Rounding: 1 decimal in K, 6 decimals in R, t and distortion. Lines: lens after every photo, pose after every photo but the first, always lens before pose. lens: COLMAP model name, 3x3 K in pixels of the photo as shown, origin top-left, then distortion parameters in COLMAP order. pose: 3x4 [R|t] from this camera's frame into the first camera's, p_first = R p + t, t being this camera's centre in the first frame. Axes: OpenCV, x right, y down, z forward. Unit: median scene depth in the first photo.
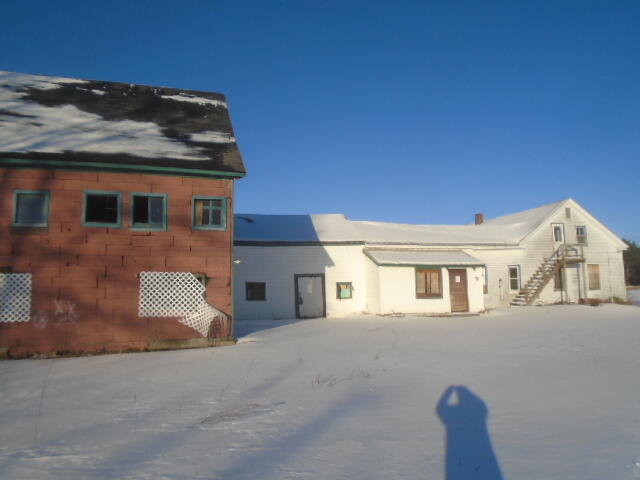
lens RADIAL K [[488.8, 0, 319.6], [0, 488.8, 241.3], [0, 0, 1]] dist [0.004794, -0.000741]
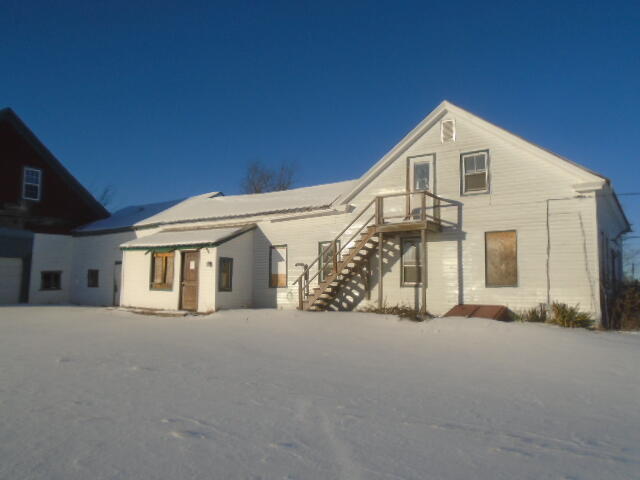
lens RADIAL K [[488.8, 0, 319.9], [0, 488.8, 238.1], [0, 0, 1]] dist [0.004794, -0.000741]
pose [[0.625948, -0.053886, -0.778001, 0.841161], [0.054522, 0.998193, -0.025271, 0.058249], [0.777956, -0.026599, 0.627755, 0.611704]]
